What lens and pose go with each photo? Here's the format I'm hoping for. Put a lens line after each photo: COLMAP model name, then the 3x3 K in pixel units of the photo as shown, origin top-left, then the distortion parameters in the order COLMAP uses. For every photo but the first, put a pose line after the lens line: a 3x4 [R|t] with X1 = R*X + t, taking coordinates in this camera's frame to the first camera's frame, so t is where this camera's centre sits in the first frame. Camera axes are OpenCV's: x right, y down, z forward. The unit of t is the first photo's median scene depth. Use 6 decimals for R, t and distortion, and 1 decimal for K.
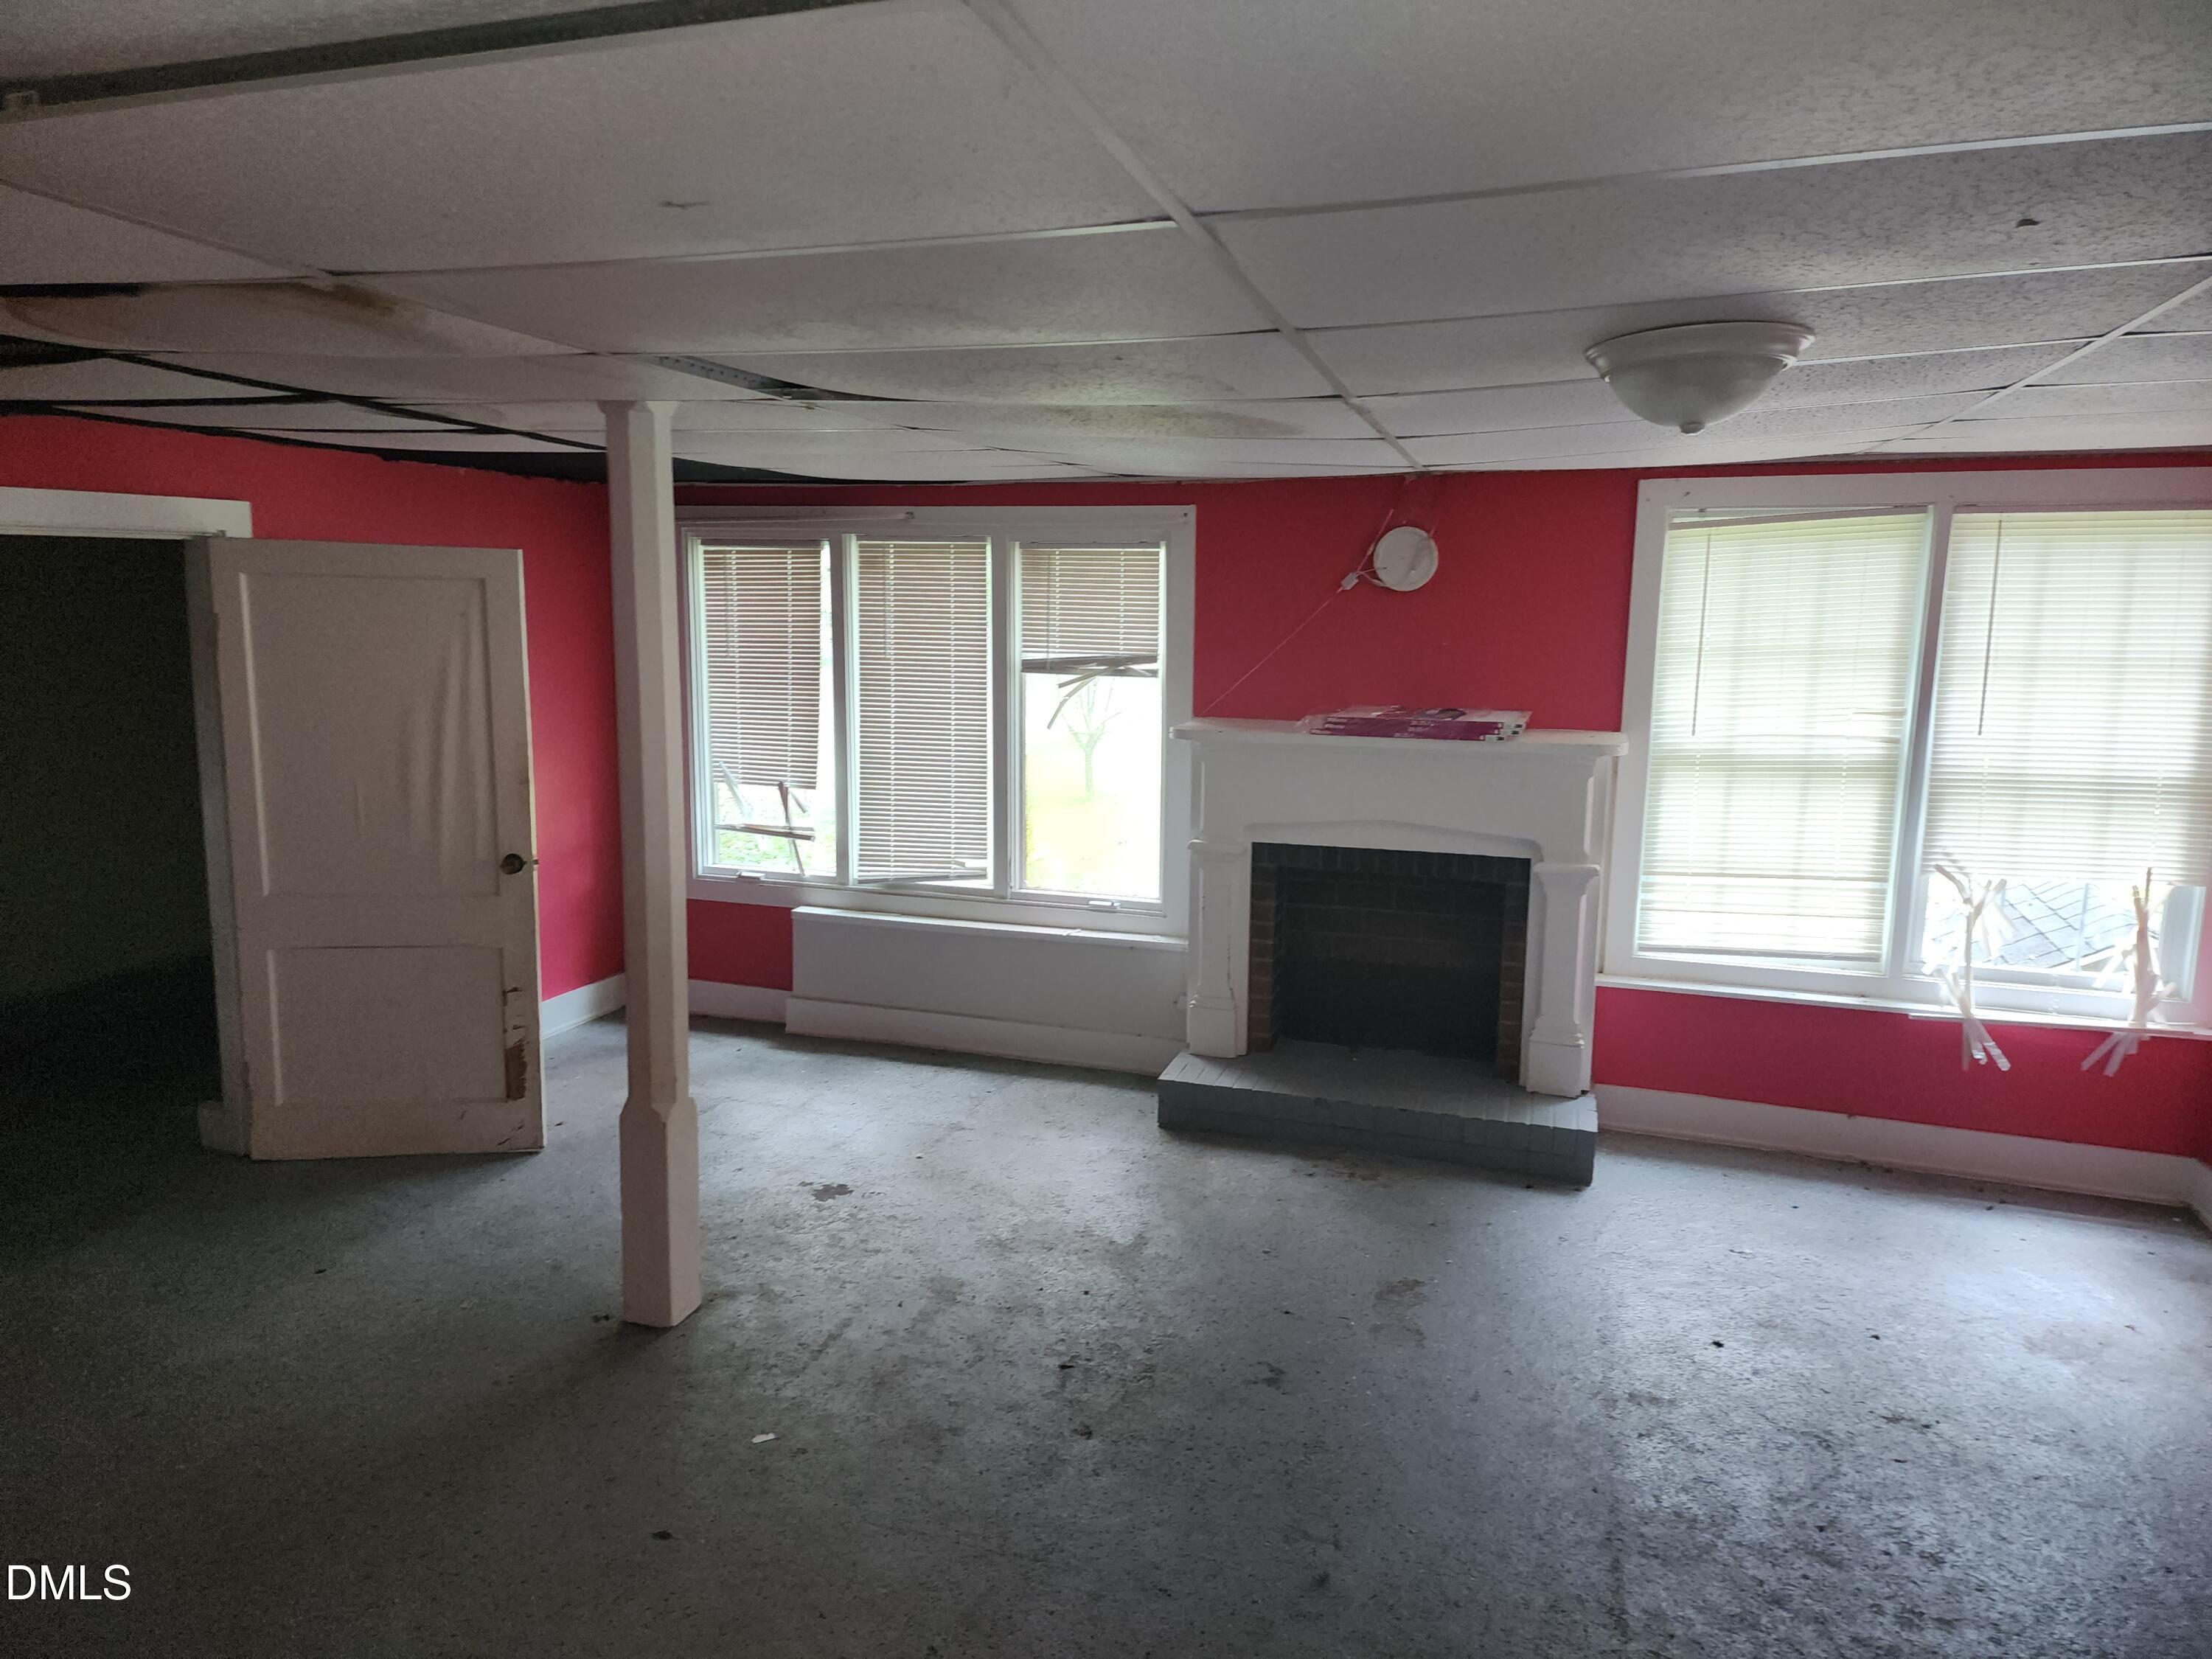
lens RADIAL K [[1472.8, 0, 1090.8], [0, 1472.8, 825.3], [0, 0, 1]] dist [0.061367, -0.060615]
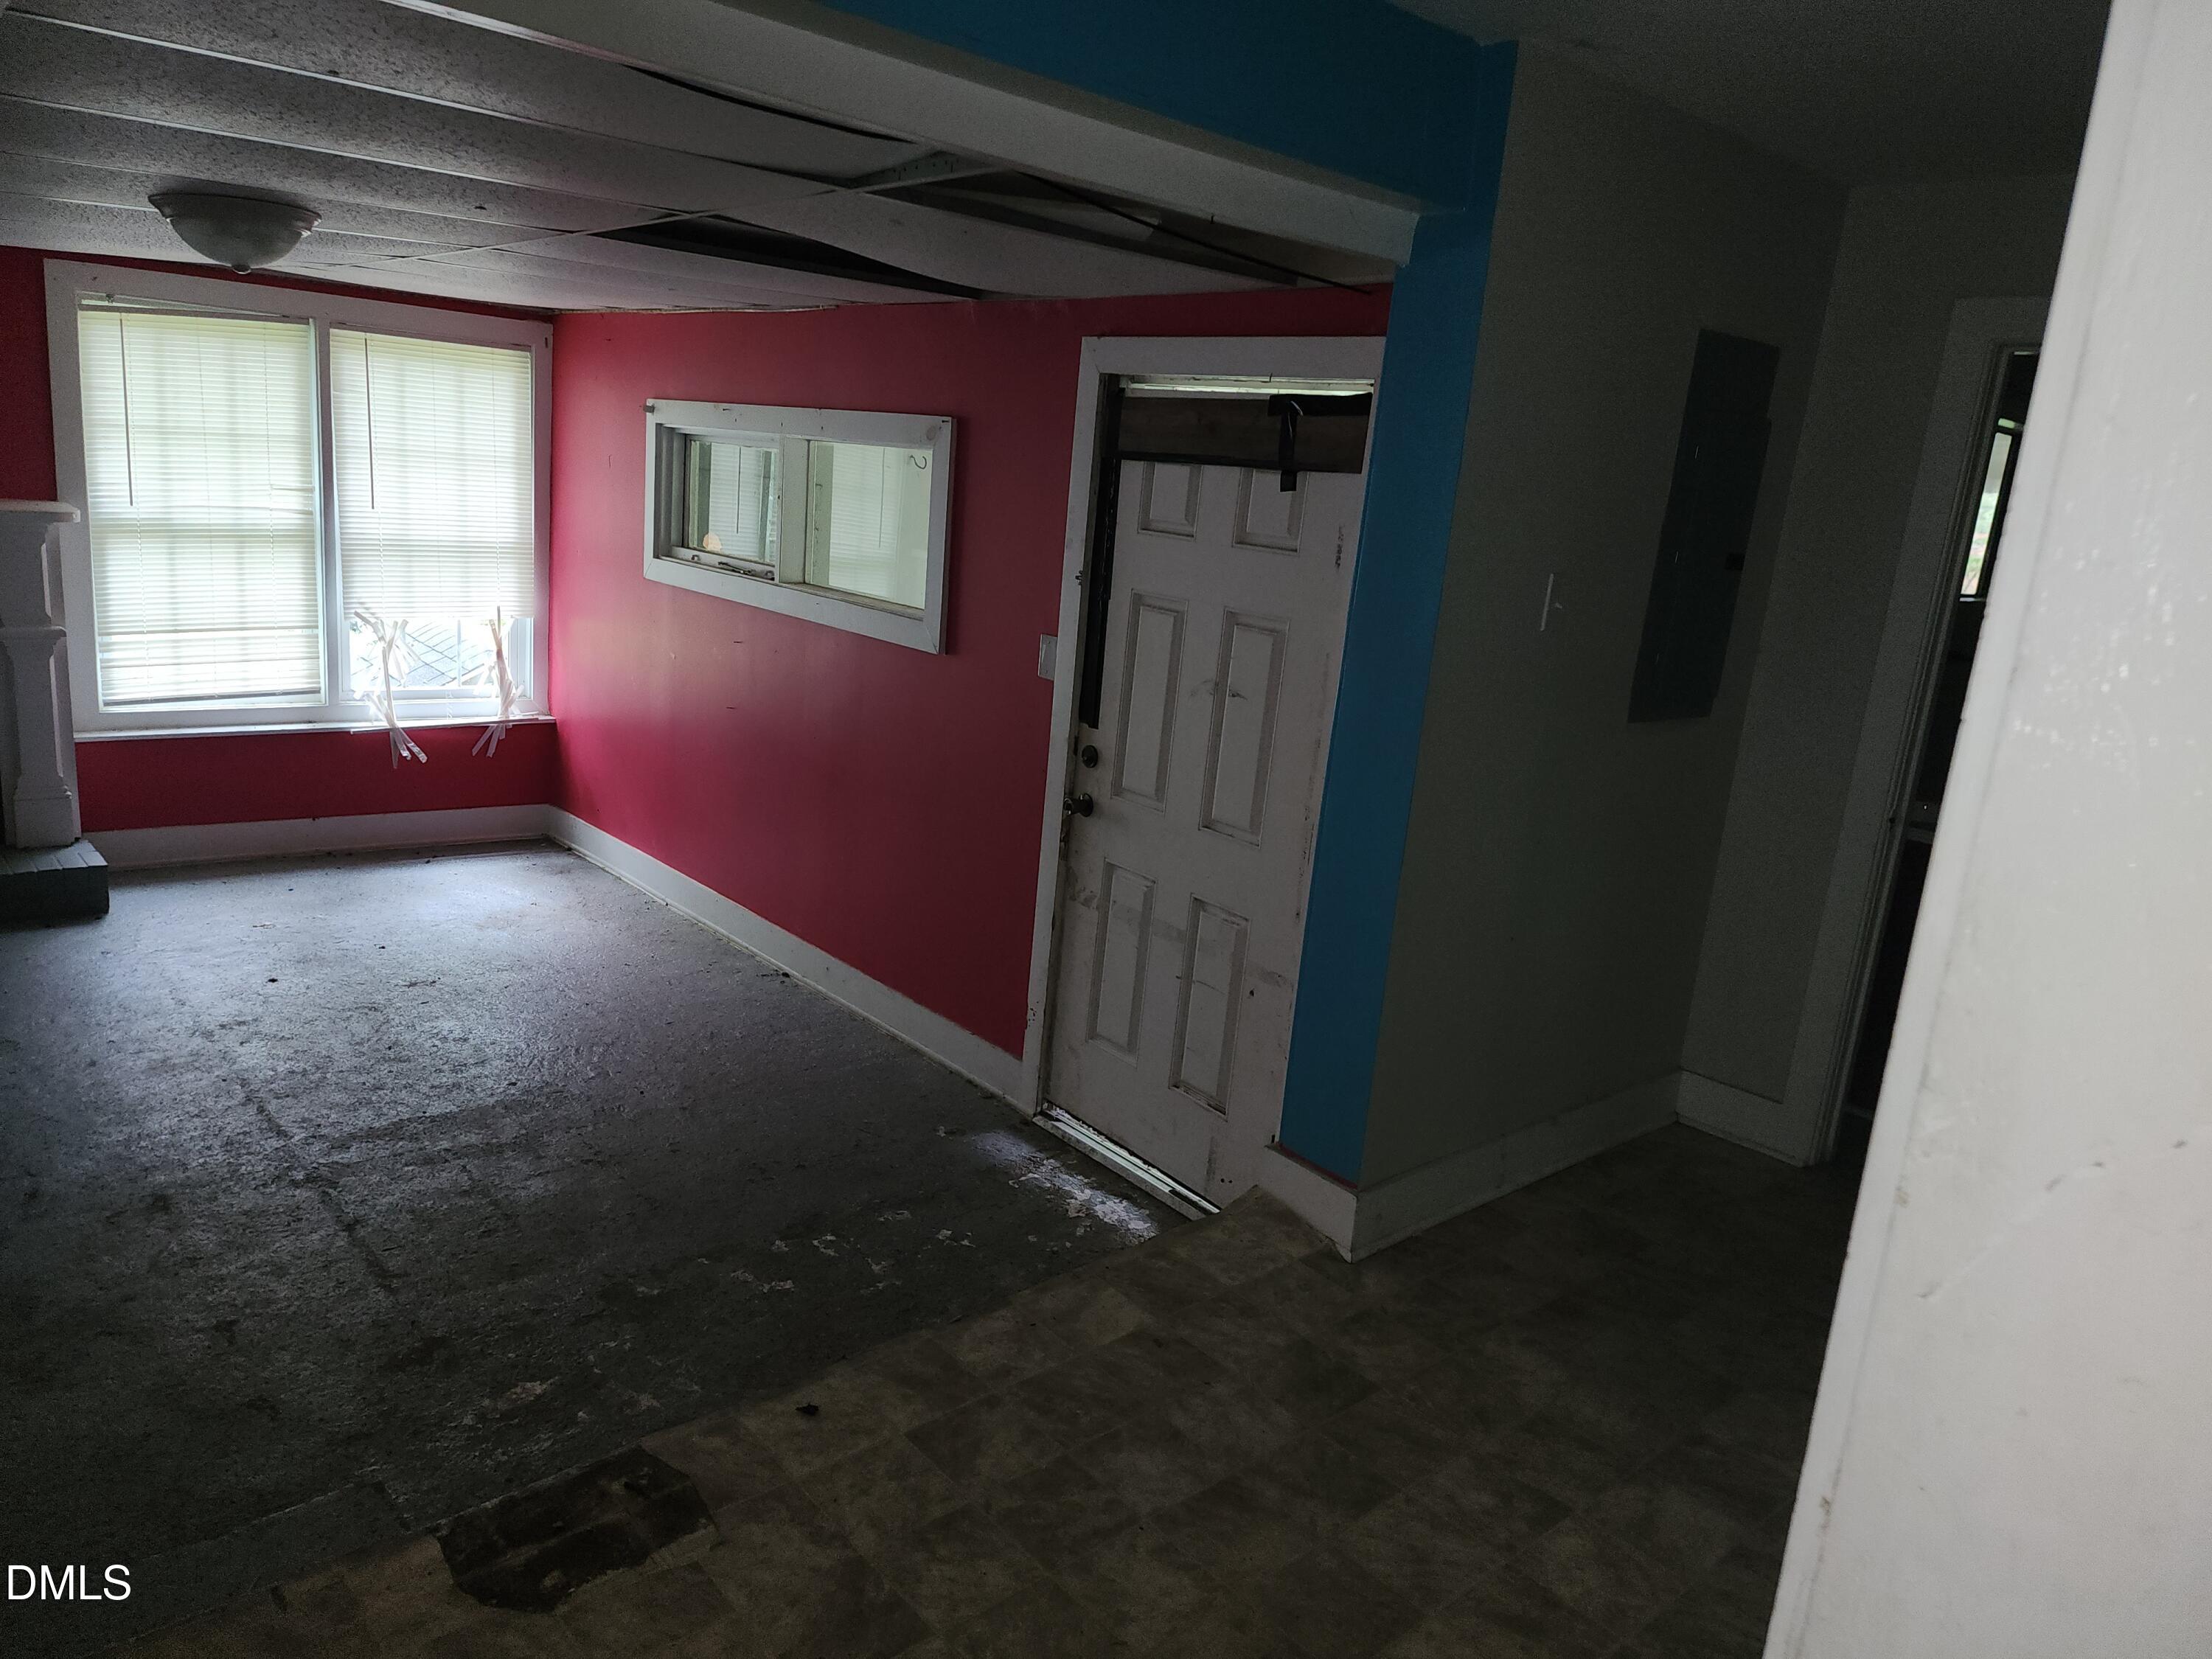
lens RADIAL K [[1472.8, 0, 1090.8], [0, 1472.8, 825.3], [0, 0, 1]] dist [0.061367, -0.060615]
pose [[0.511343, -0.165361, 0.843318, -0.223356], [0.047880, 0.985270, 0.164163, 0.027475], [-0.858042, -0.043565, 0.511728, -0.208845]]
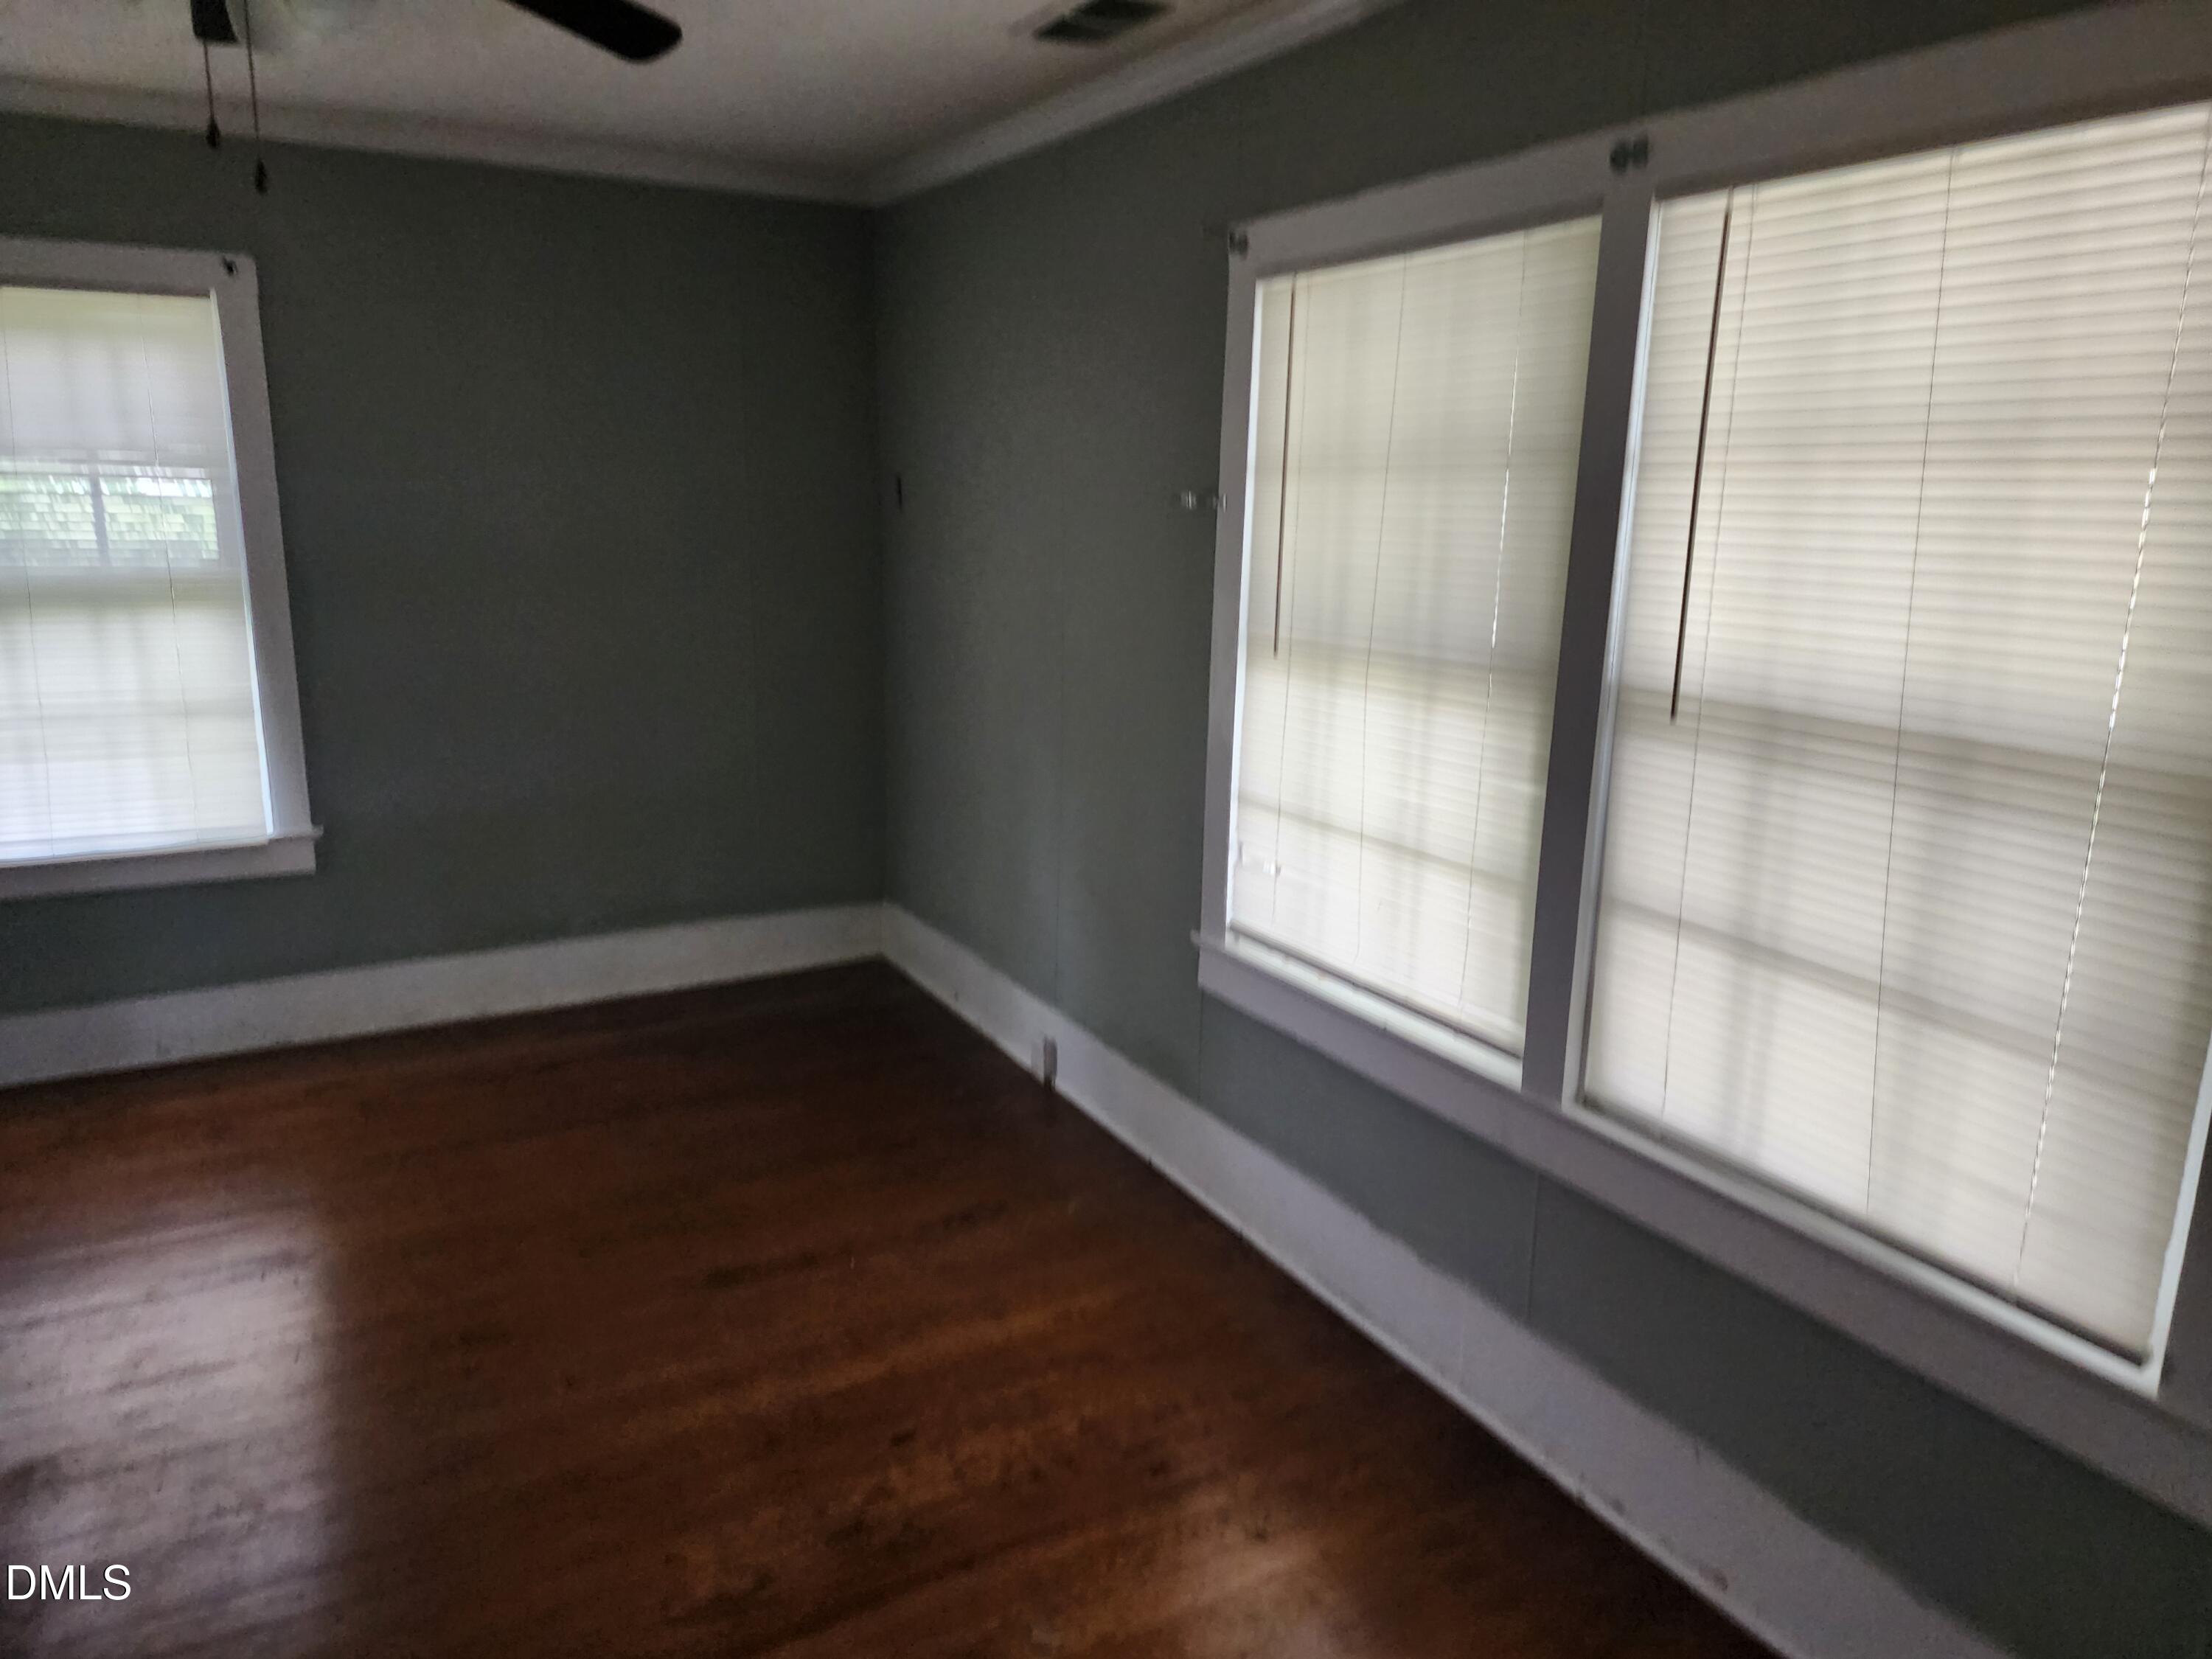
lens RADIAL K [[1472.8, 0, 1090.8], [0, 1472.8, 825.3], [0, 0, 1]] dist [0.061367, -0.060615]
pose [[0.733741, 0.145197, -0.663733, 0.787484], [-0.108698, 0.989402, 0.096276, -0.019122], [0.670678, 0.001505, 0.741747, 0.530238]]
